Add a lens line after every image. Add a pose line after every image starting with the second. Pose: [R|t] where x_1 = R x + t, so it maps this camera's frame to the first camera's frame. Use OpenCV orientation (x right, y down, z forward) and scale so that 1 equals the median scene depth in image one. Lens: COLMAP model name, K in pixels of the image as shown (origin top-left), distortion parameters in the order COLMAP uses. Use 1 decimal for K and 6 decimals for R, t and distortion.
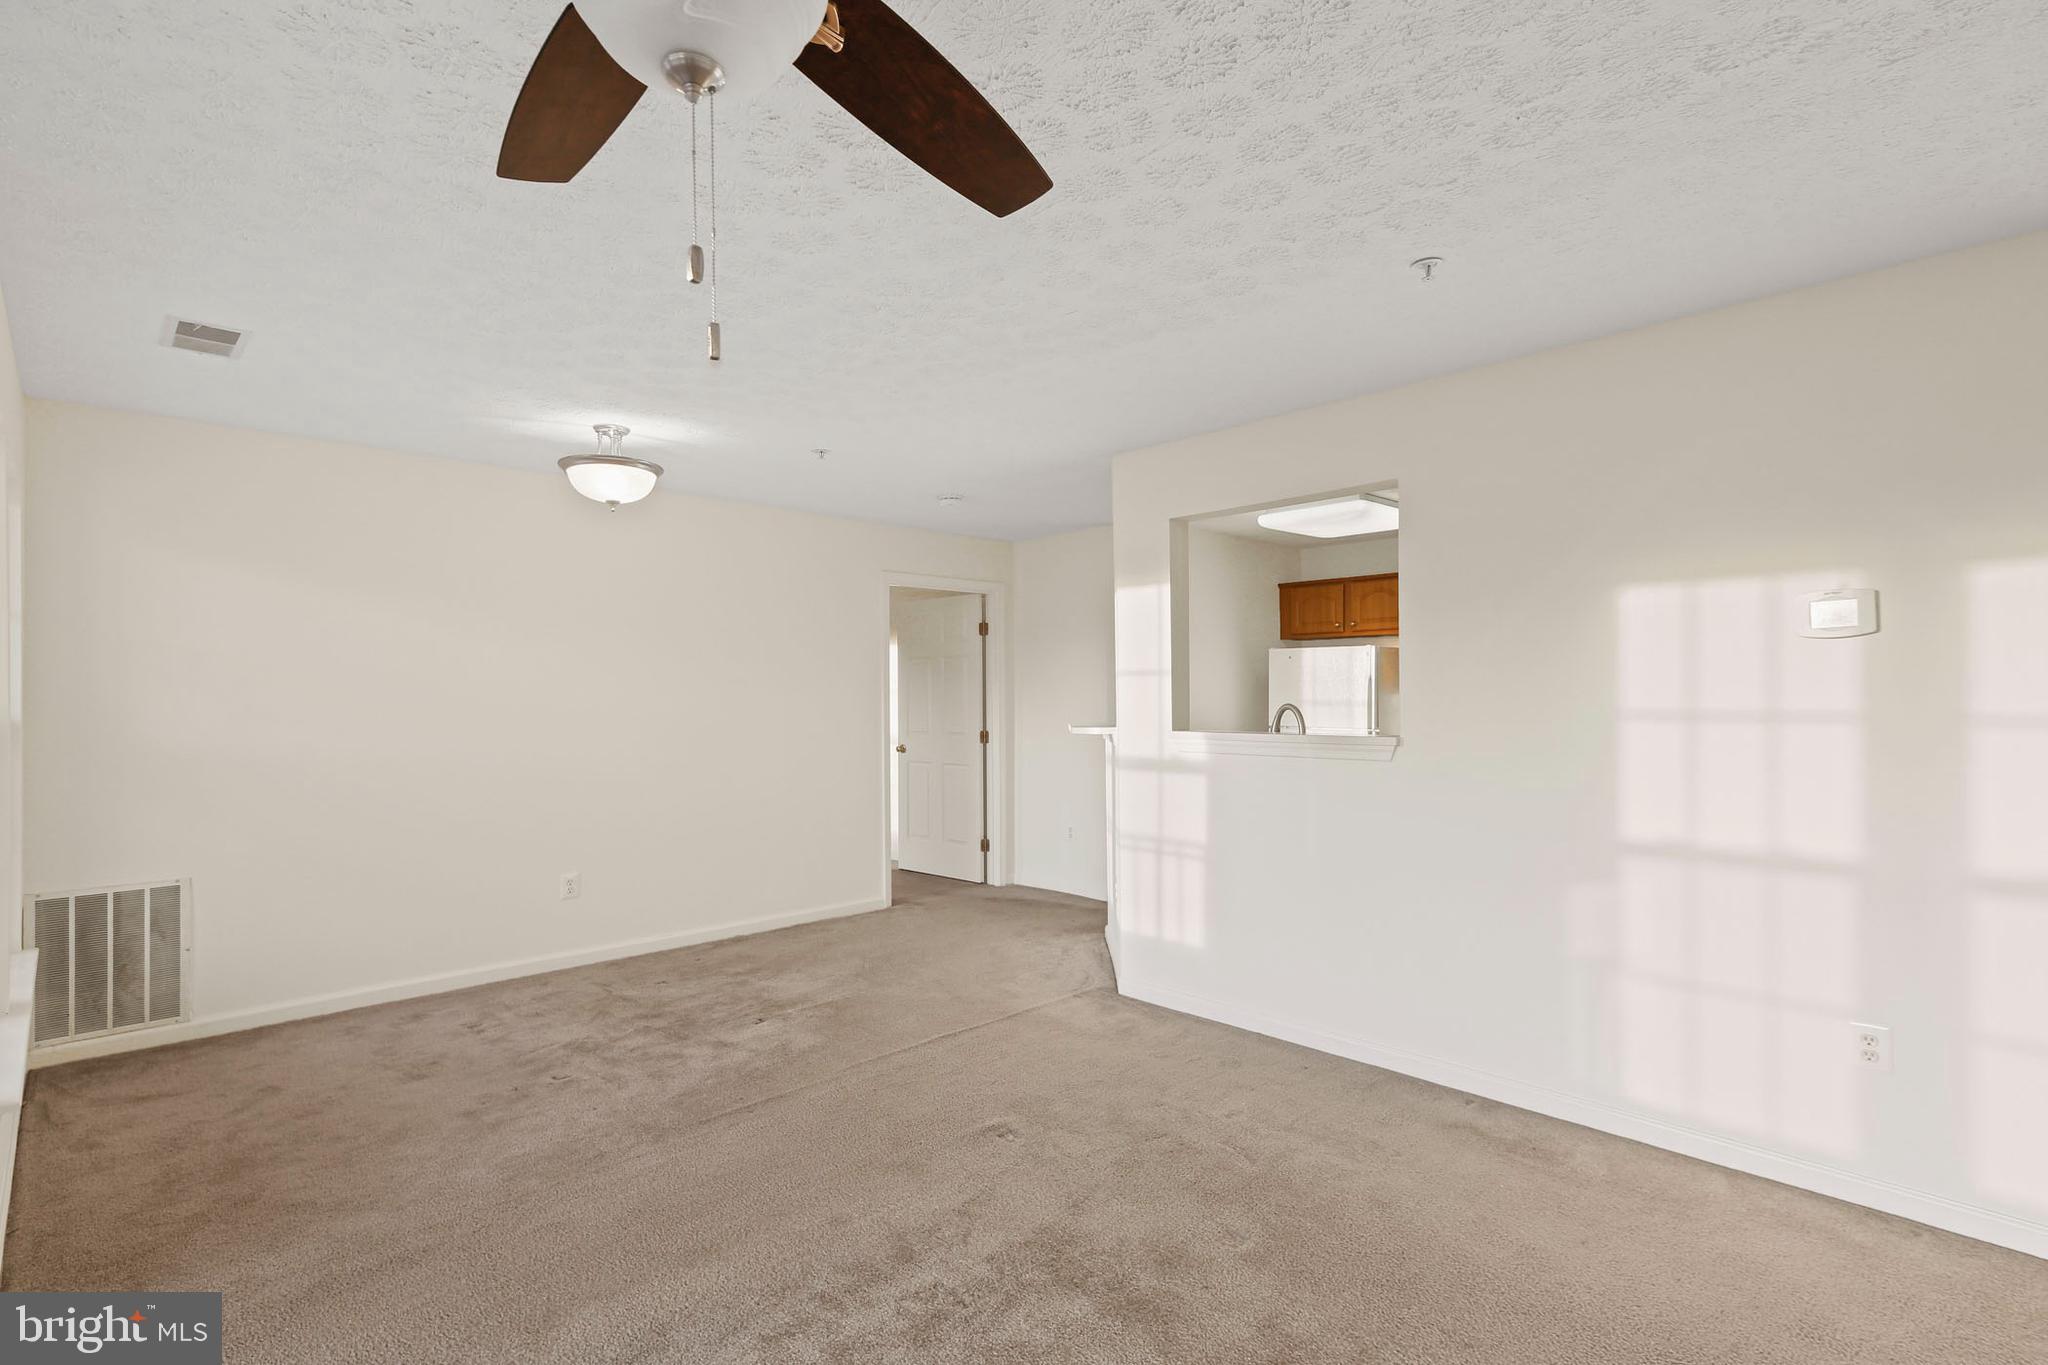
lens RADIAL K [[978.0, 0, 1035.9], [0, 978.0, 696.1], [0, 0, 1]] dist [0.024999, -0.008163]
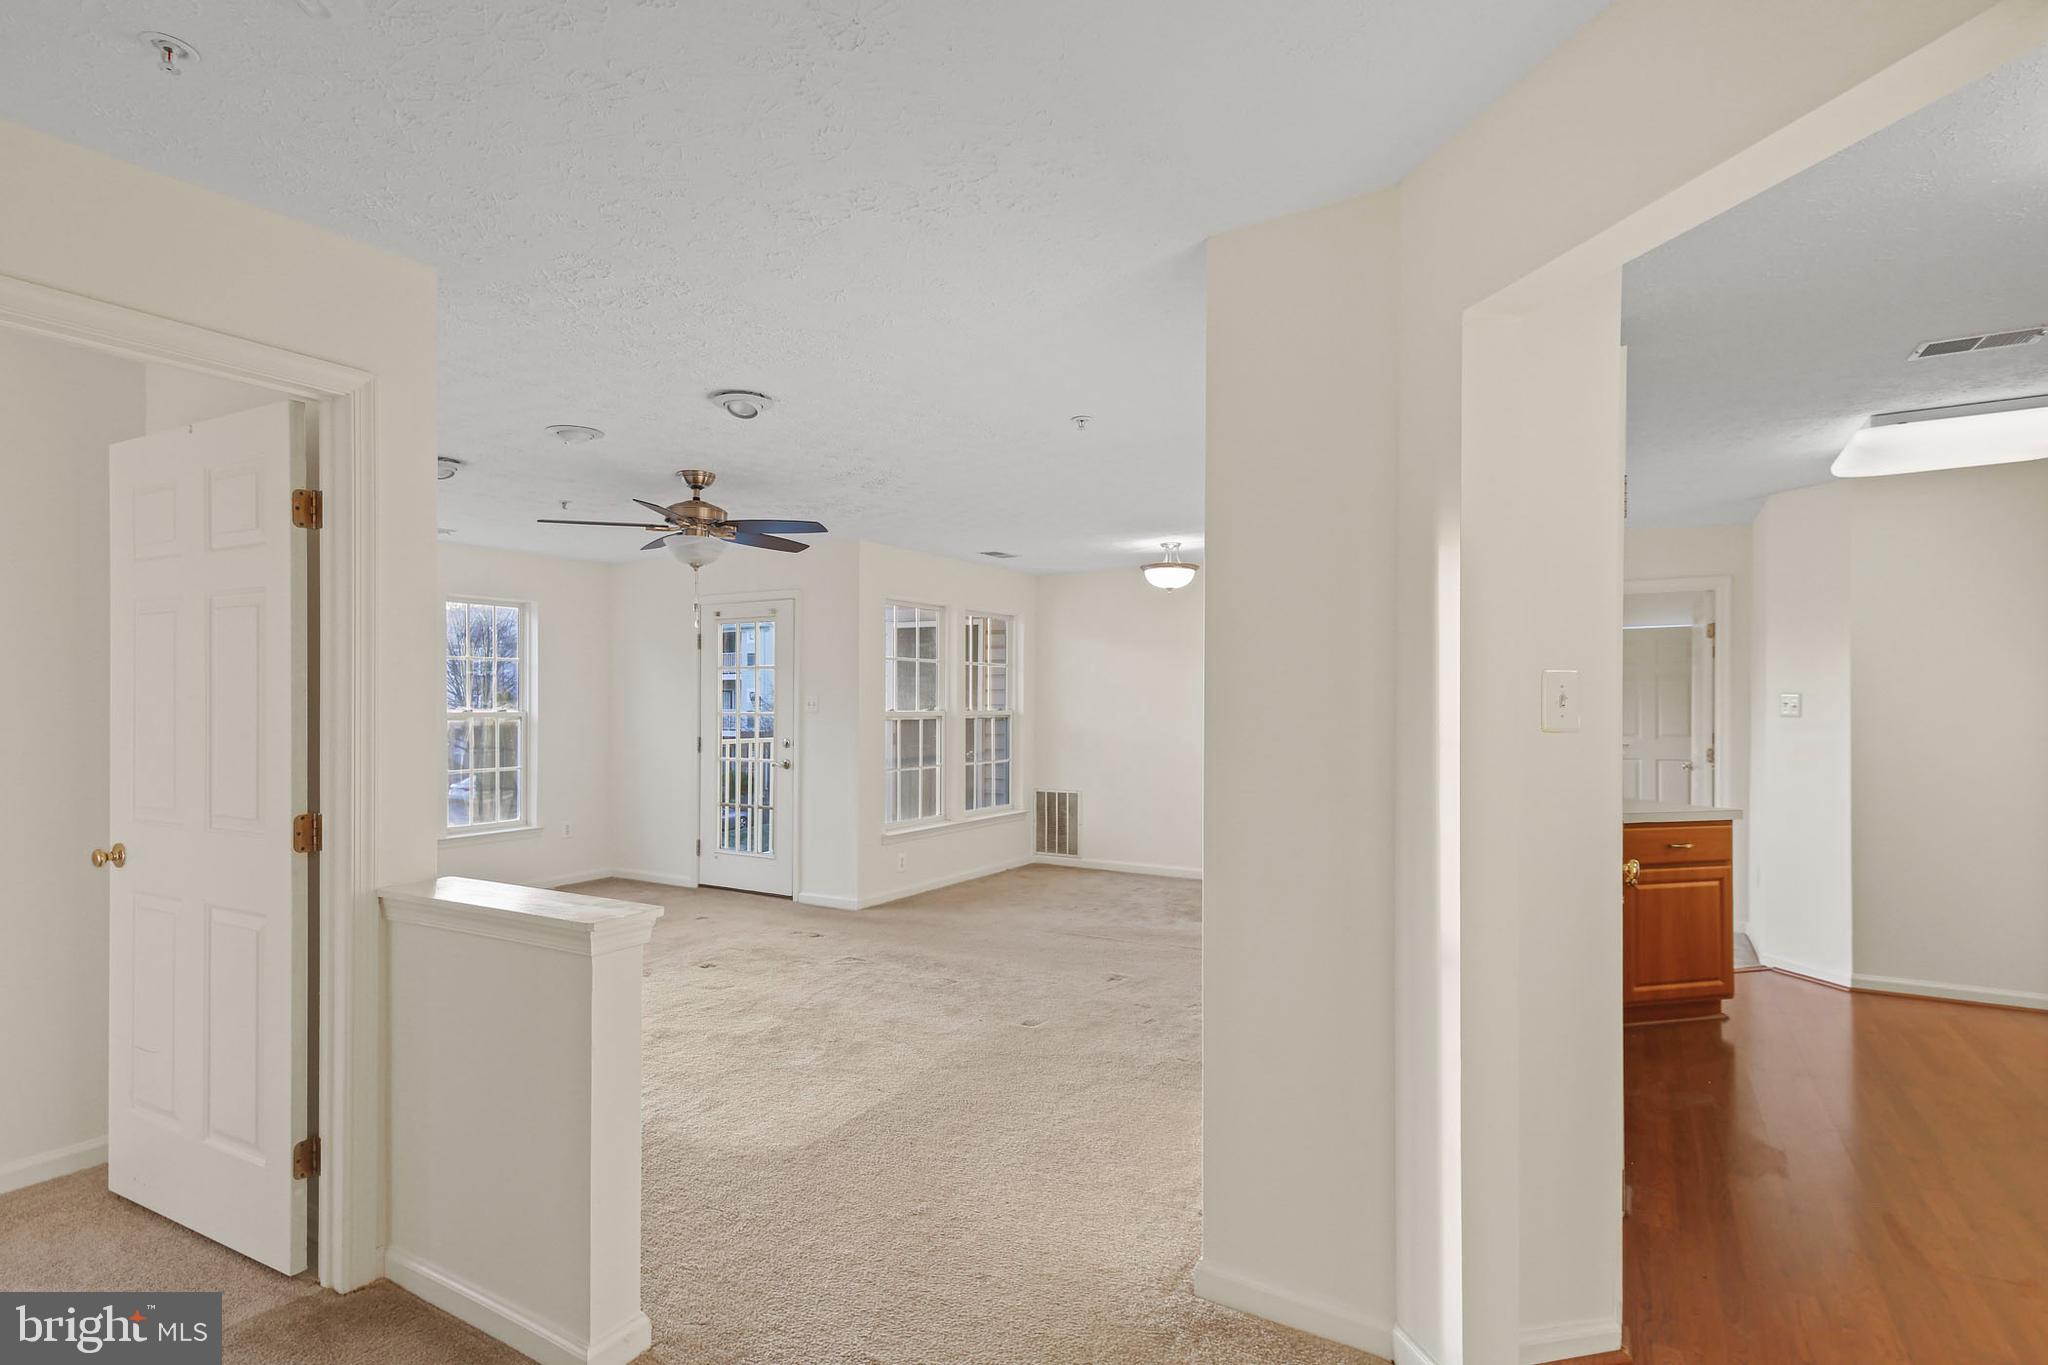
lens RADIAL K [[978.0, 0, 1035.9], [0, 978.0, 696.1], [0, 0, 1]] dist [0.024999, -0.008163]
pose [[0.279279, -0.004334, -0.960200, 1.154280], [-0.007059, 0.999954, -0.006567, -0.003649], [0.960184, 0.008612, 0.279236, 0.336588]]
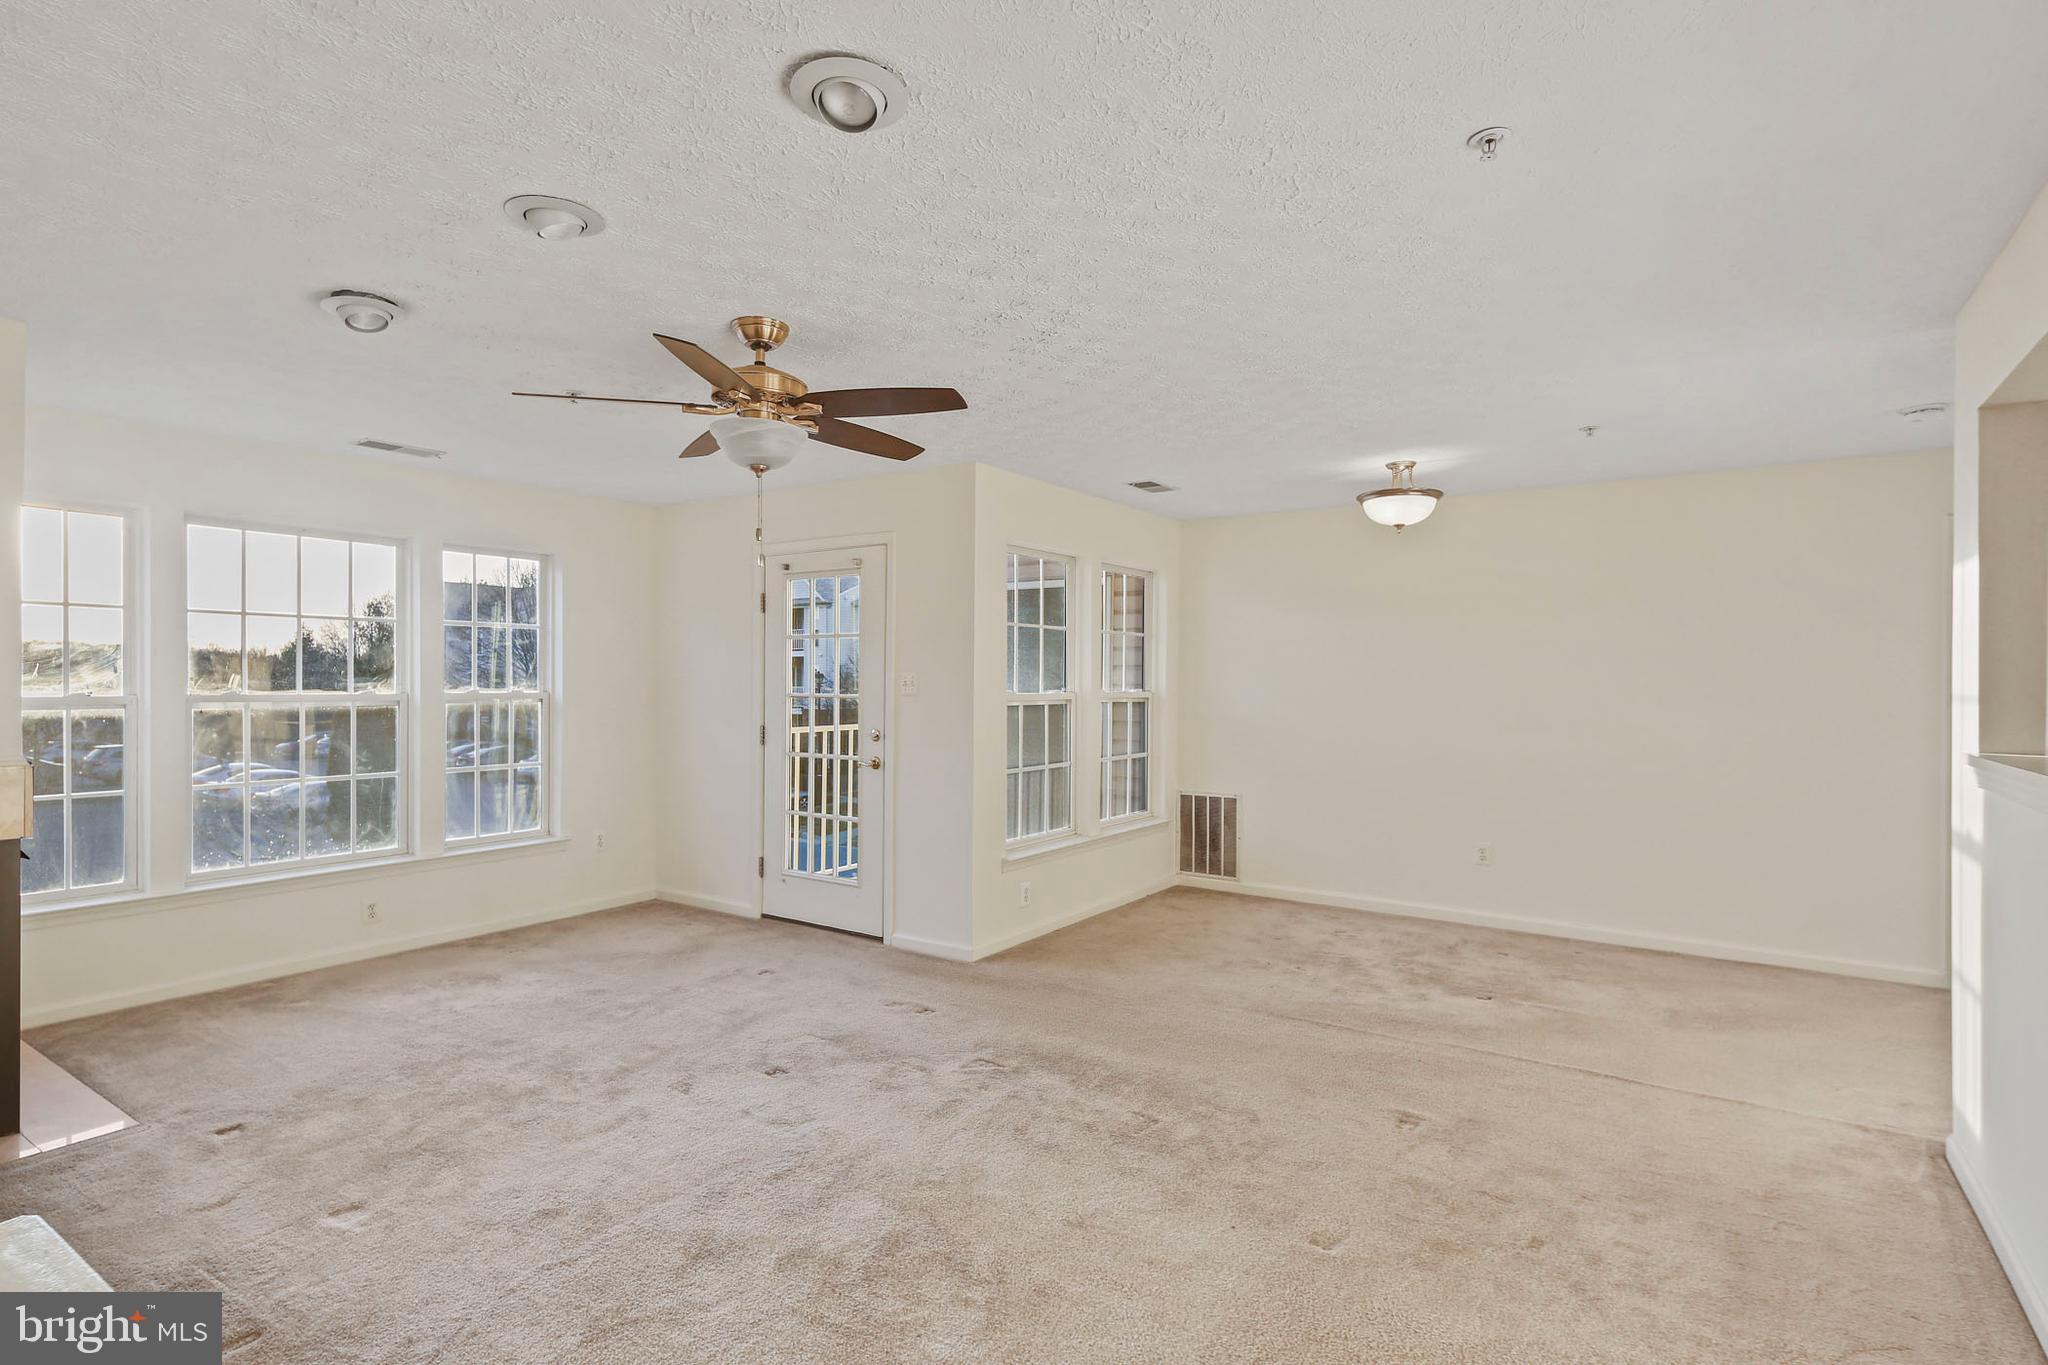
lens RADIAL K [[978.0, 0, 1035.9], [0, 978.0, 696.1], [0, 0, 1]] dist [0.024999, -0.008163]
pose [[0.221083, 0.016615, -0.975113, 0.679221], [-0.010459, 0.999838, 0.014665, -0.002706], [0.975199, 0.006956, 0.221221, 0.316090]]
